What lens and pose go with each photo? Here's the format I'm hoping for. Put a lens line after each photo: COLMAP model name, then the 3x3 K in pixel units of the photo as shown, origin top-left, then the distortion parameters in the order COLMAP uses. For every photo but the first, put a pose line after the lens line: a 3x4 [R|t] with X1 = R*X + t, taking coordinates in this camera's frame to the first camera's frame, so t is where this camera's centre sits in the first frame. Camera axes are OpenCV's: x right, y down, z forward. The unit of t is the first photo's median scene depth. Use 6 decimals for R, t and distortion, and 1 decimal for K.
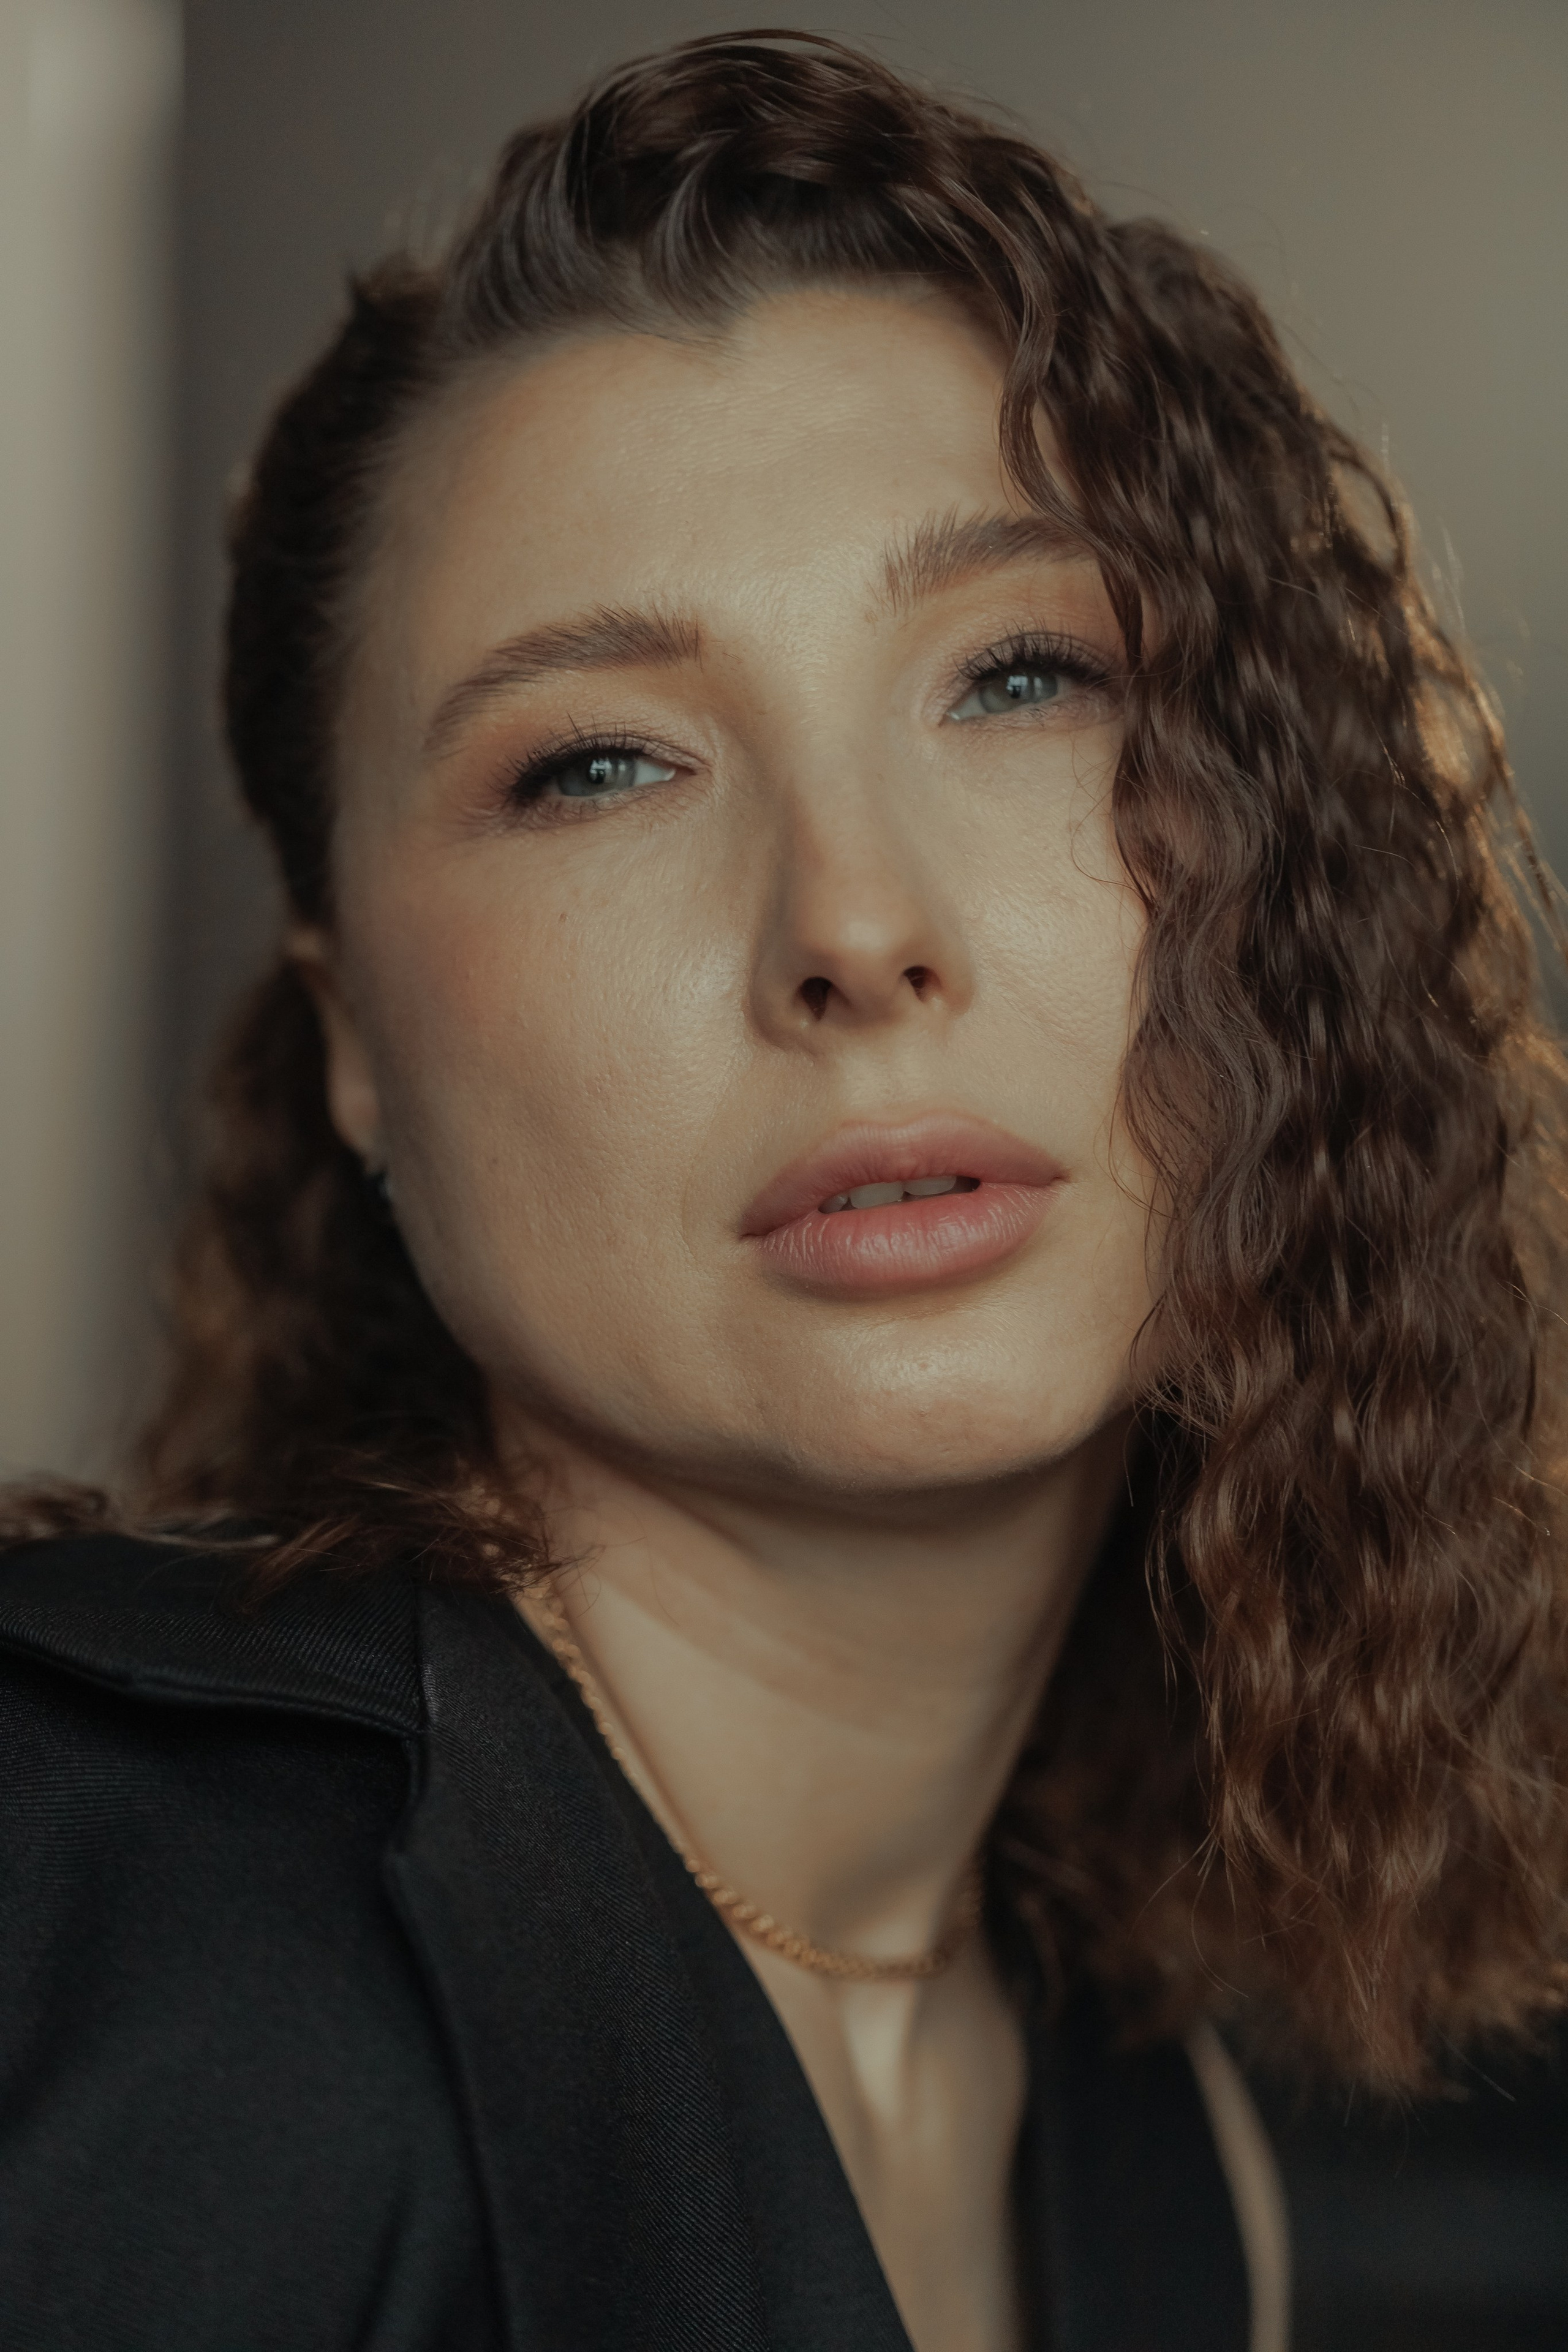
lens RADIAL K [[6892.3, 0, 784.0], [0, 6892.3, 1176.0], [0, 0, 1]] dist [-0.007157, -0.015086]
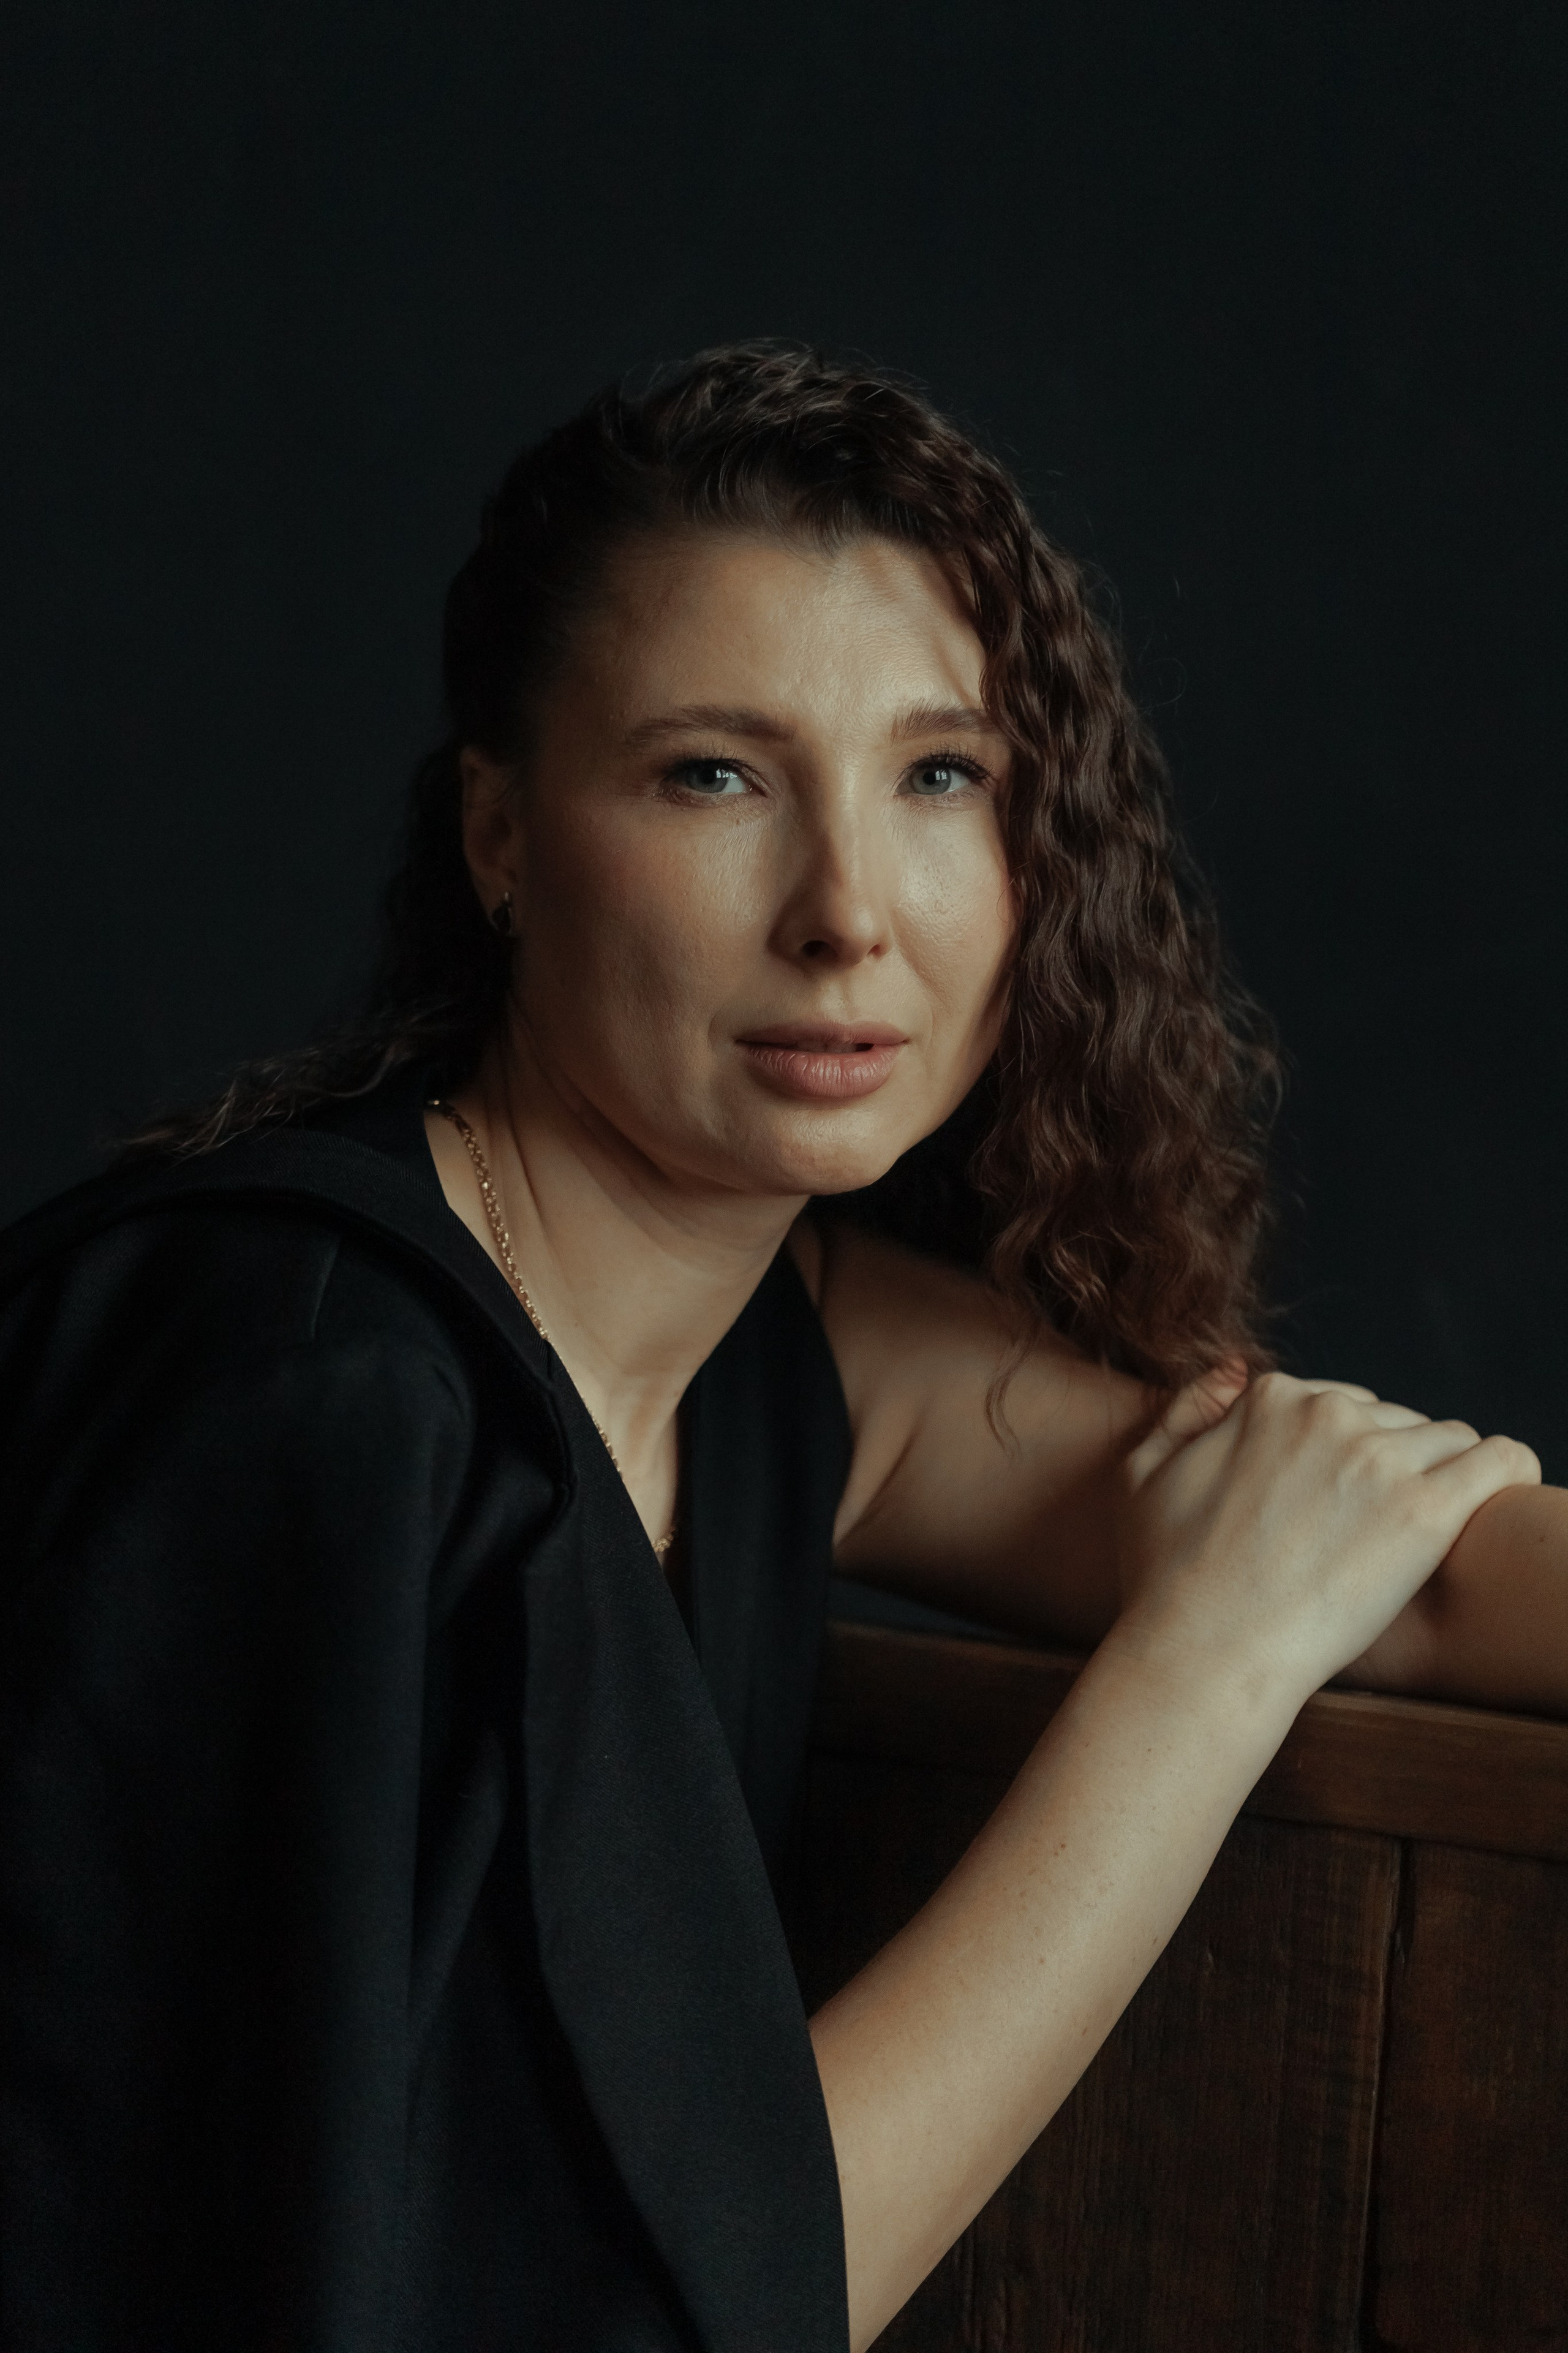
lens RADIAL K [[6894.7, 0, 784.0], [0, 6894.7, 1176.5], [0, 0, 1]] dist [-0.007157, -0.015086]
pose [[0.975678, 0.208948, 0.066274, -0.110081], [-0.211452, 0.976822, 0.033266, -0.021222], [-0.057787, -0.046470, 0.997247, -0.853651]]
